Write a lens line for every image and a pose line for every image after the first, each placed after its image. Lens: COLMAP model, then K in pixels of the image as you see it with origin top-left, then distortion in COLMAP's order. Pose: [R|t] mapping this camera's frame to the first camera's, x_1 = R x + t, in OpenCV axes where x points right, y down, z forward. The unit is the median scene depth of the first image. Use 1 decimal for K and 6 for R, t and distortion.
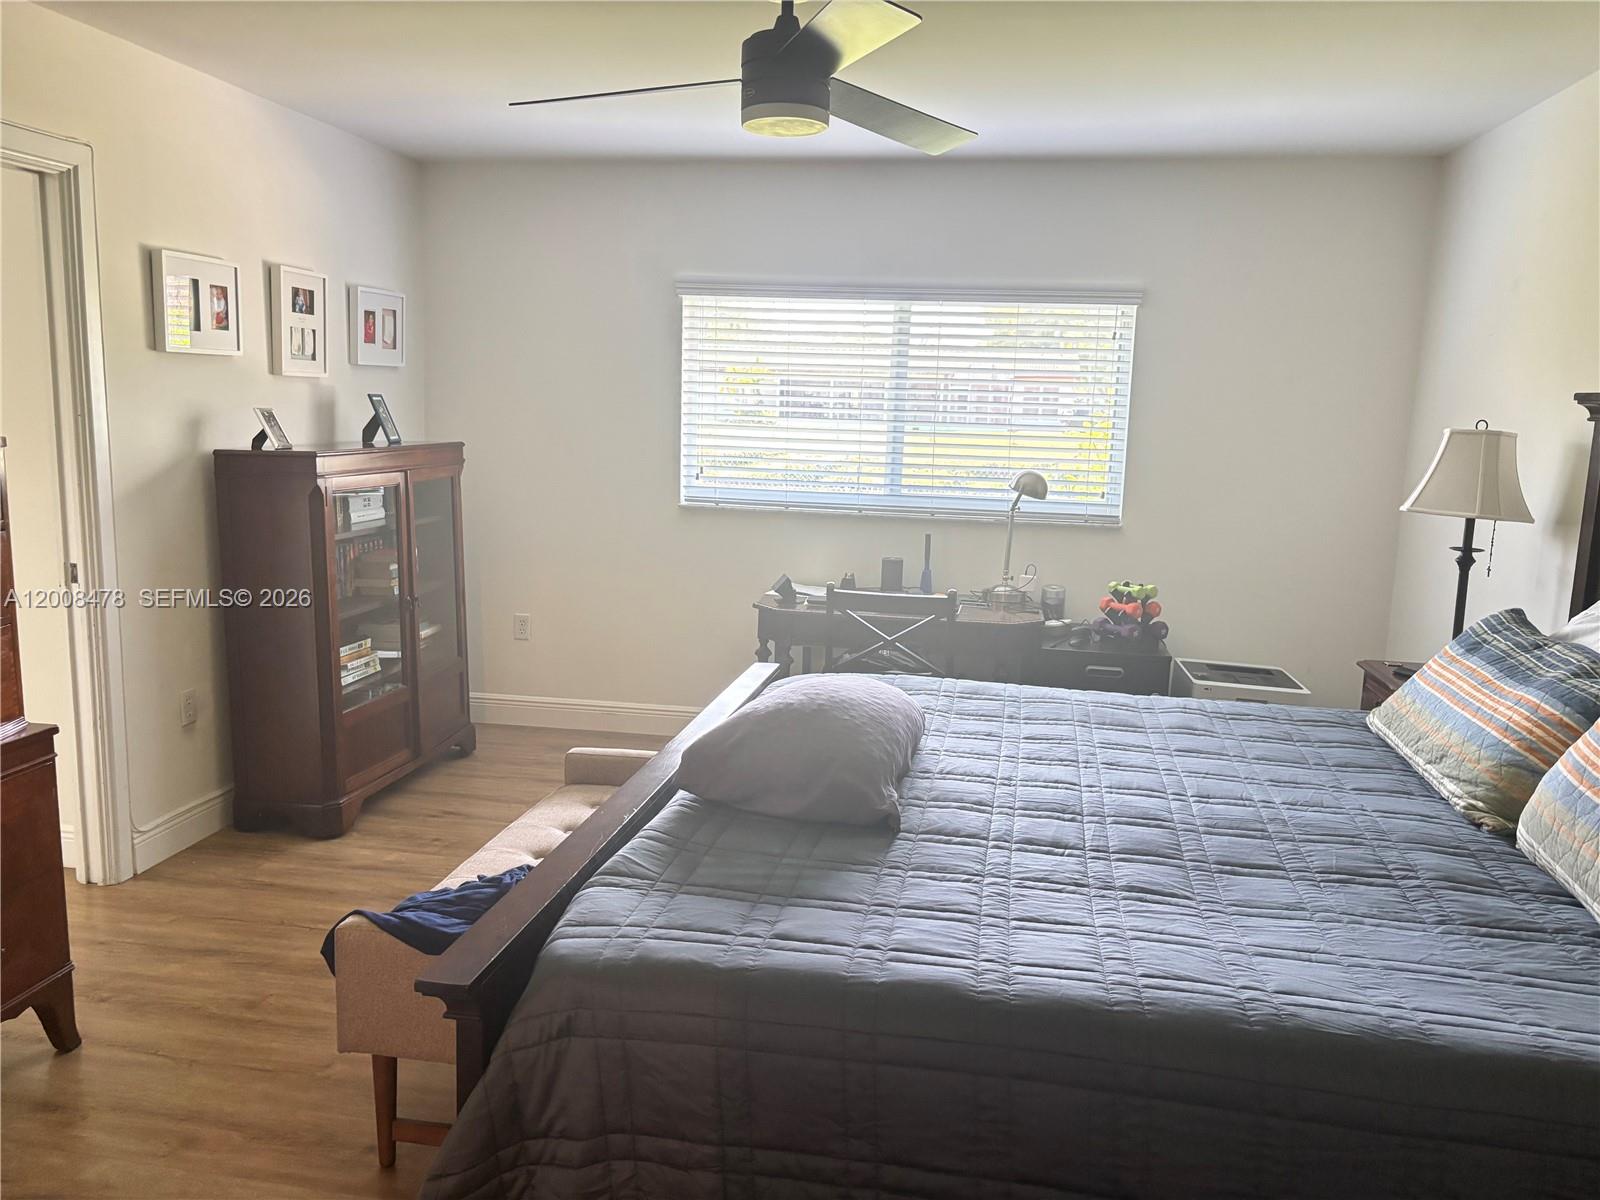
lens RADIAL K [[1191.6, 0, 799.1], [0, 1191.6, 615.0], [0, 0, 1]] dist [0.038950, -0.049451]
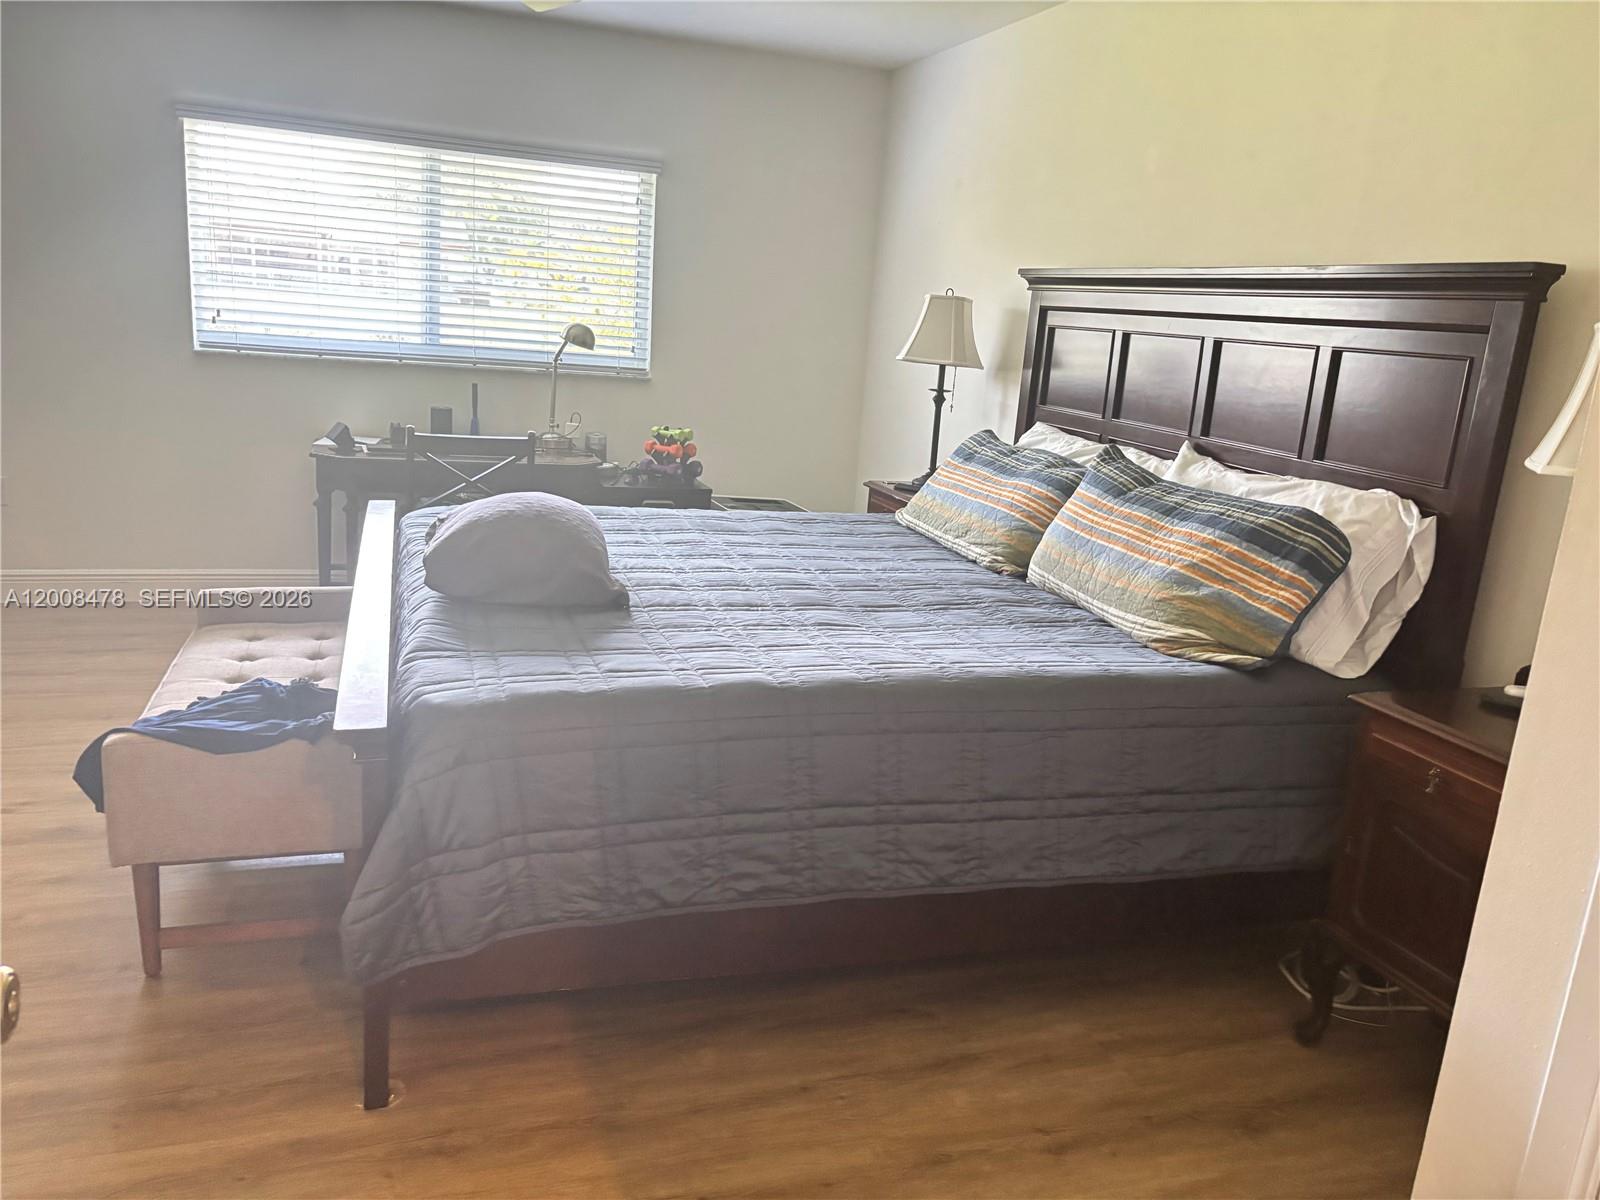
lens RADIAL K [[1202.1, 0, 800.0], [0, 1202.1, 600.0], [0, 0, 1]] dist [0.098819, -0.162754]
pose [[0.878567, -0.079472, 0.470960, -0.283967], [0.038989, 0.994702, 0.095119, 0.054869], [-0.476025, -0.065206, 0.877011, -0.128483]]
